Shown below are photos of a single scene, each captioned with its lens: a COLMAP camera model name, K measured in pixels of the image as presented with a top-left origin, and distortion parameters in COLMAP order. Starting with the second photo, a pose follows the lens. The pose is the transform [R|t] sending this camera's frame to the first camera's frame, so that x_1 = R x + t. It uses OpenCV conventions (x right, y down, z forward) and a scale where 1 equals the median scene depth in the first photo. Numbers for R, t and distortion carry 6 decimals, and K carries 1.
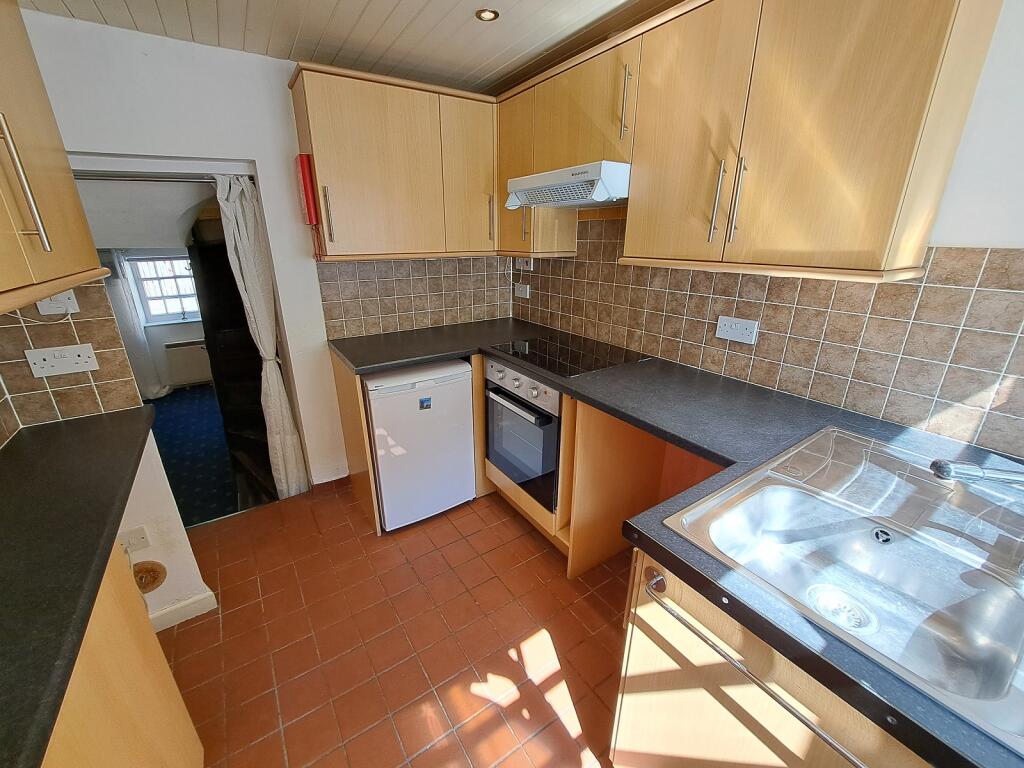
lens RADIAL K [[409.2, 0, 503.1], [0, 409.2, 383.2], [0, 0, 1]] dist [-0.011309, -0.001139]
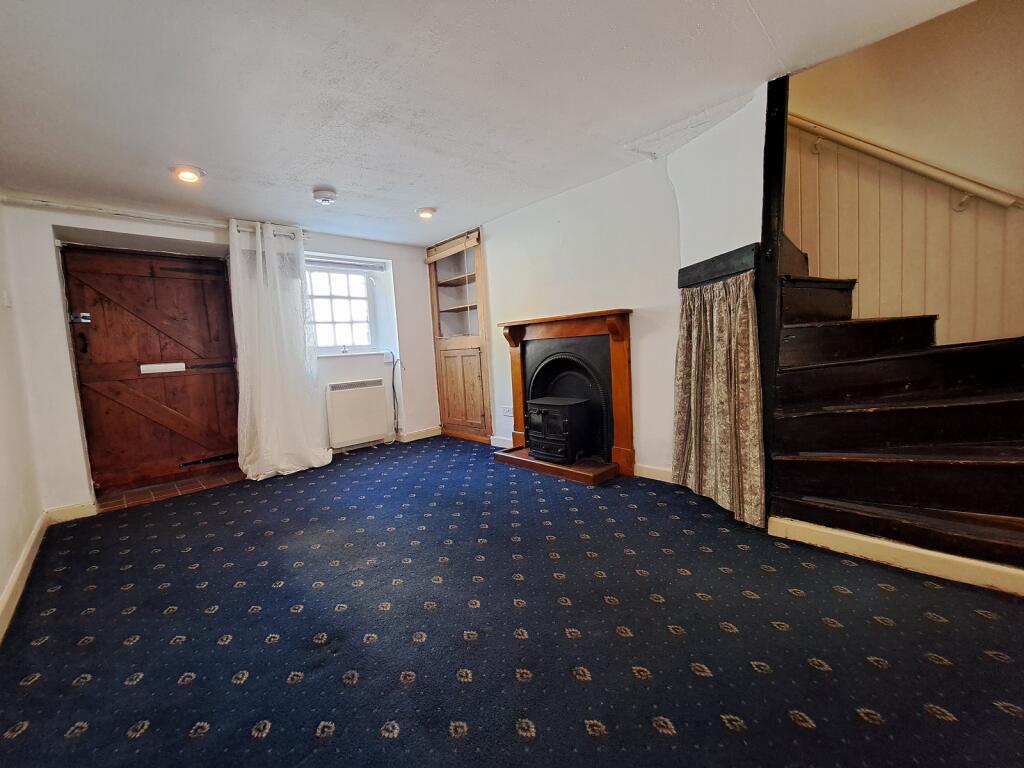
lens RADIAL K [[409.2, 0, 502.5], [0, 409.2, 382.1], [0, 0, 1]] dist [-0.011309, -0.001139]
pose [[0.979277, -0.069778, 0.190124, -1.979394], [0.116616, 0.961802, -0.247664, 0.289569], [-0.165580, 0.264703, 0.950008, 0.915864]]
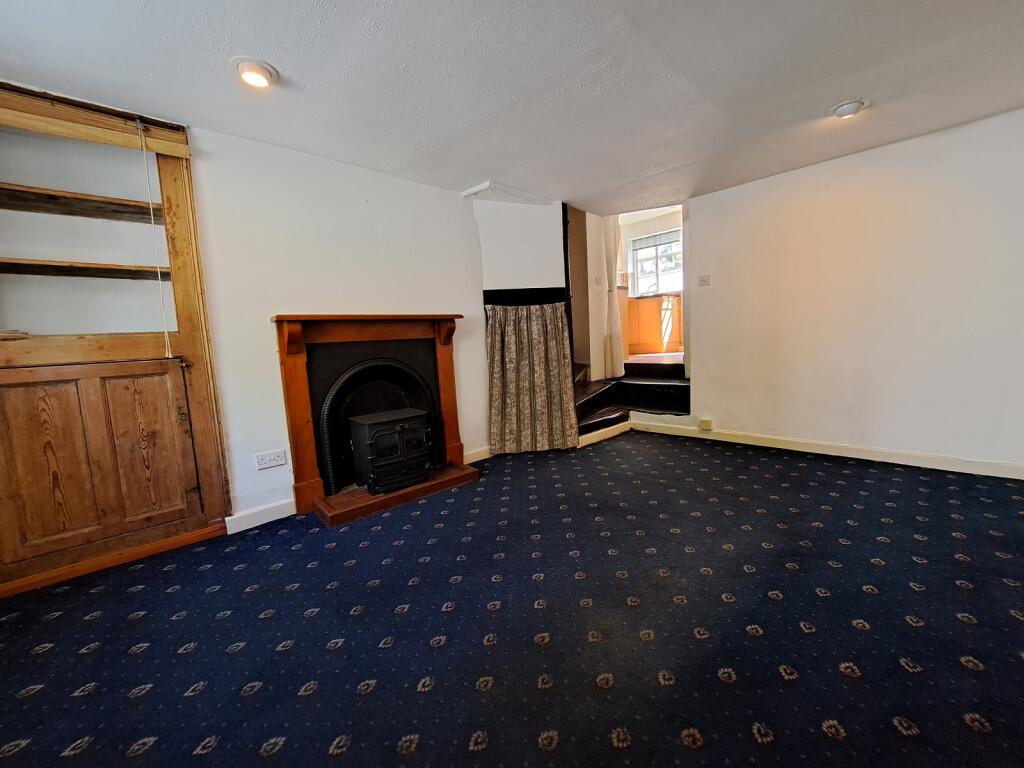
lens RADIAL K [[409.2, 0, 506.4], [0, 409.2, 377.7], [0, 0, 1]] dist [-0.011309, -0.001139]
pose [[-0.186687, -0.078793, 0.979255, -2.852297], [0.377817, 0.914360, 0.145599, -0.182259], [-0.906864, 0.397161, -0.140930, 2.243818]]
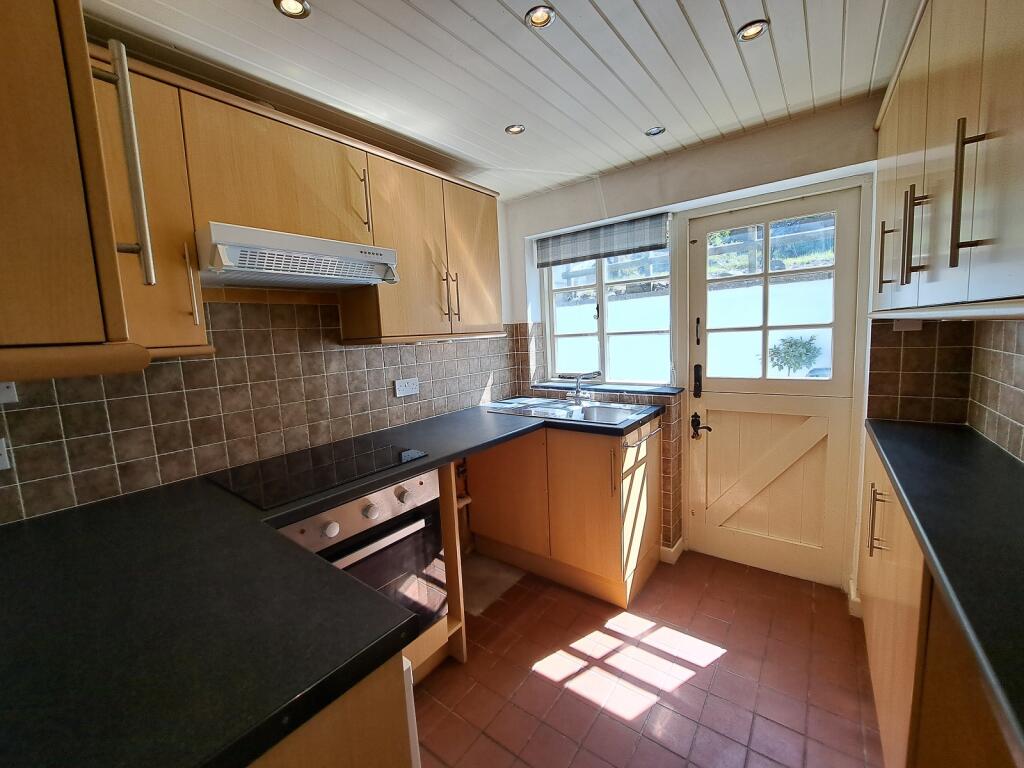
lens RADIAL K [[409.2, 0, 505.0], [0, 409.2, 381.8], [0, 0, 1]] dist [-0.011309, -0.001139]
pose [[-0.324657, -0.092911, 0.941257, -0.642022], [0.366228, 0.905187, 0.215669, -0.252844], [-0.872052, 0.414733, -0.259849, 0.834731]]
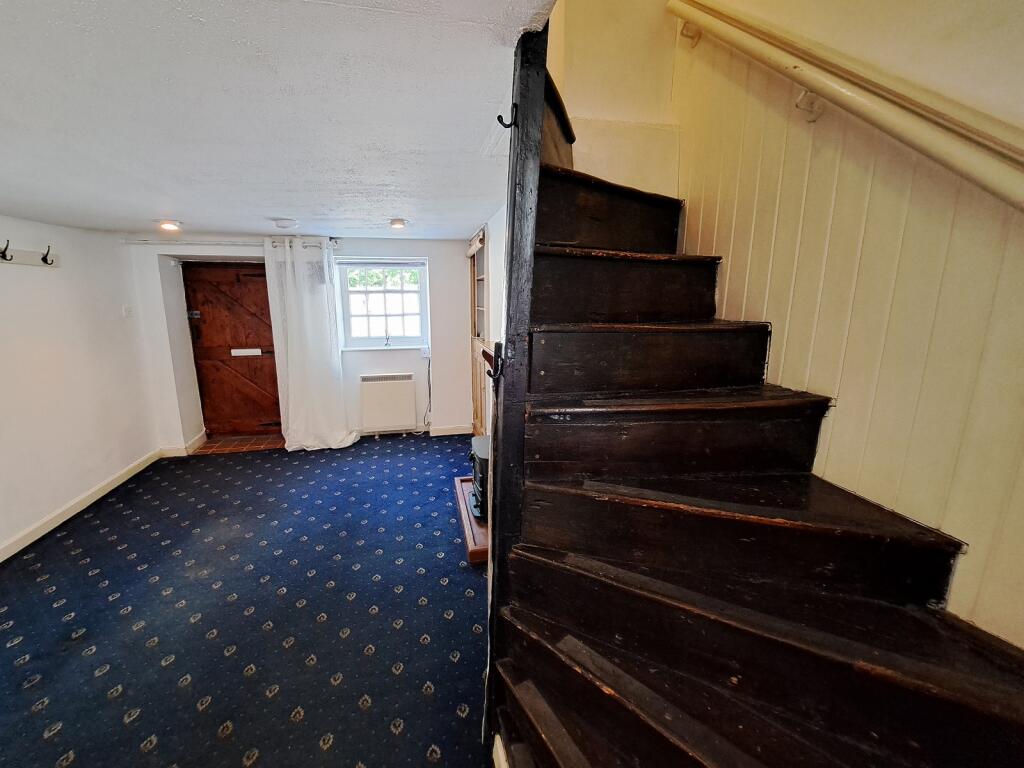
lens RADIAL K [[409.2, 0, 503.1], [0, 409.2, 384.1], [0, 0, 1]] dist [-0.011309, -0.001139]
pose [[0.942637, 0.070047, -0.326387, -0.993514], [-0.113785, 0.986606, -0.116882, -0.067527], [0.313828, 0.147316, 0.937982, 1.106214]]
